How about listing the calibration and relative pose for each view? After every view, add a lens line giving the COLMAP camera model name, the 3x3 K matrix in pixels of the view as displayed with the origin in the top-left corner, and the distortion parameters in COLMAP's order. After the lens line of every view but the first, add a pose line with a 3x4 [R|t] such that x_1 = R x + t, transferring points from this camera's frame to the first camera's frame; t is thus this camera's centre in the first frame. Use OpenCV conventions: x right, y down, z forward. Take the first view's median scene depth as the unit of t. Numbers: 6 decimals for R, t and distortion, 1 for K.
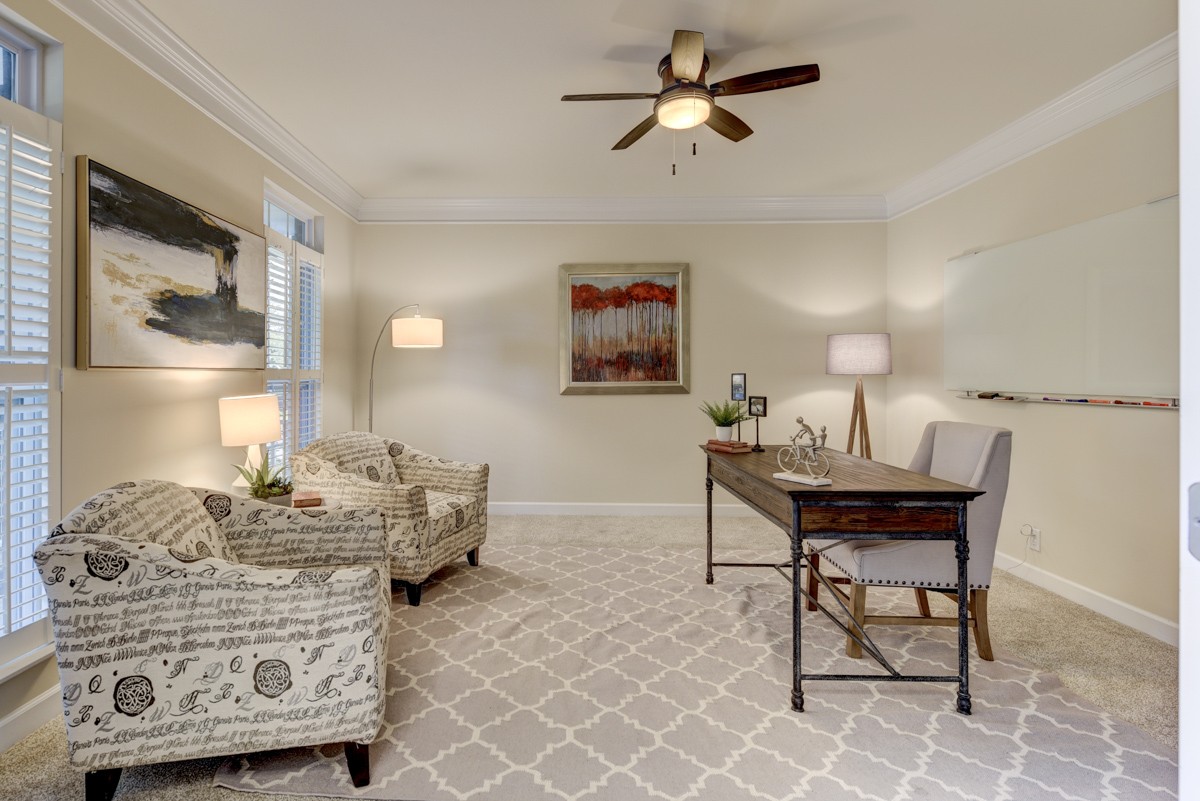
lens RADIAL K [[602.0, 0, 559.8], [0, 602.0, 365.1], [0, 0, 1]] dist [-0.000432, -0.000369]
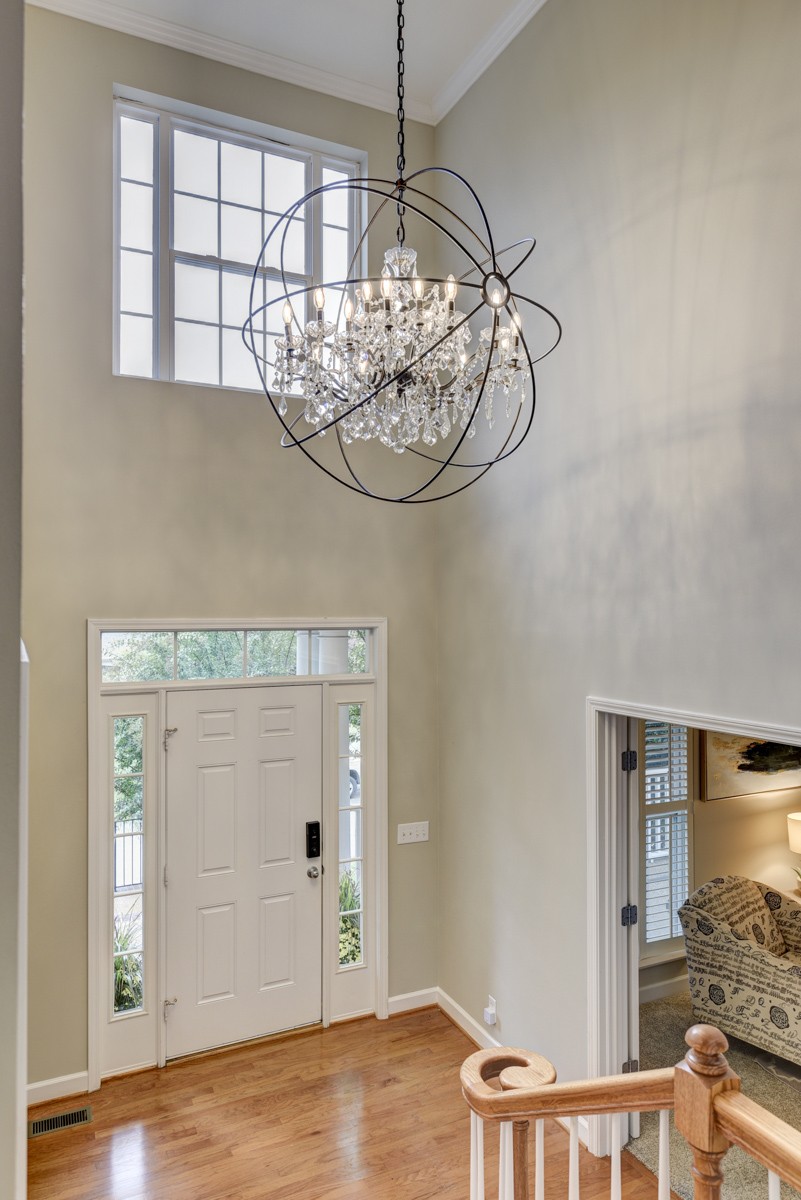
lens RADIAL K [[788.6, 0, 401.5], [0, 788.6, 603.5], [0, 0, 1]] dist [0.003579, 0.000941]
pose [[0.460901, -0.012005, -0.887371, 1.198685], [0.006928, 0.999927, -0.009930, -0.764380], [0.887425, -0.001572, 0.460950, -1.192941]]
